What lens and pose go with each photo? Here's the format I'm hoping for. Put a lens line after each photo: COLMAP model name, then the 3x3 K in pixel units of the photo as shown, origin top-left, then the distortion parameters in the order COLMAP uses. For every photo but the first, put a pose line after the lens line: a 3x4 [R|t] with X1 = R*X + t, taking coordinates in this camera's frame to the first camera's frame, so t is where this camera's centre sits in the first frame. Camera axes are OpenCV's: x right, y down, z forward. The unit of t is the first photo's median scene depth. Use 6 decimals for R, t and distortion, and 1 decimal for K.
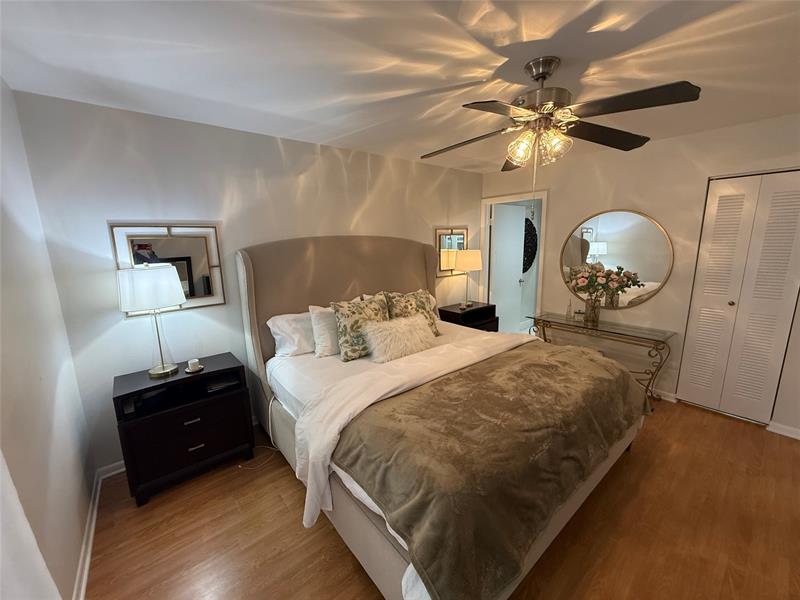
lens RADIAL K [[317.1, 0, 395.2], [0, 317.1, 301.6], [0, 0, 1]] dist [0.011176, -0.000063]
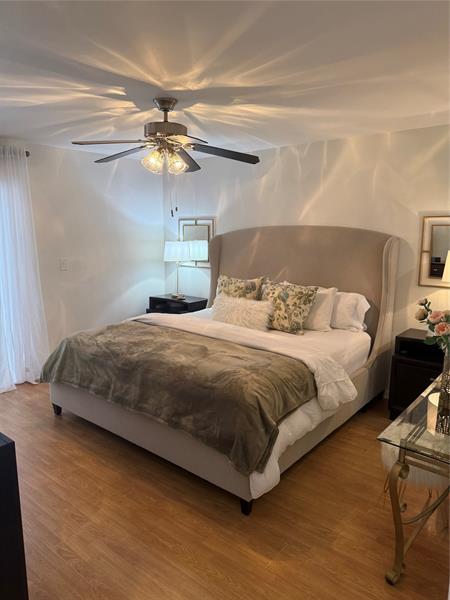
lens RADIAL K [[423.8, 0, 222.8], [0, 423.8, 299.6], [0, 0, 1]] dist [0.007998, -0.007613]
pose [[0.195673, 0.176828, -0.964595, 1.335182], [-0.202570, 0.969684, 0.136669, -0.123530], [0.959519, 0.168656, 0.225562, 0.543198]]
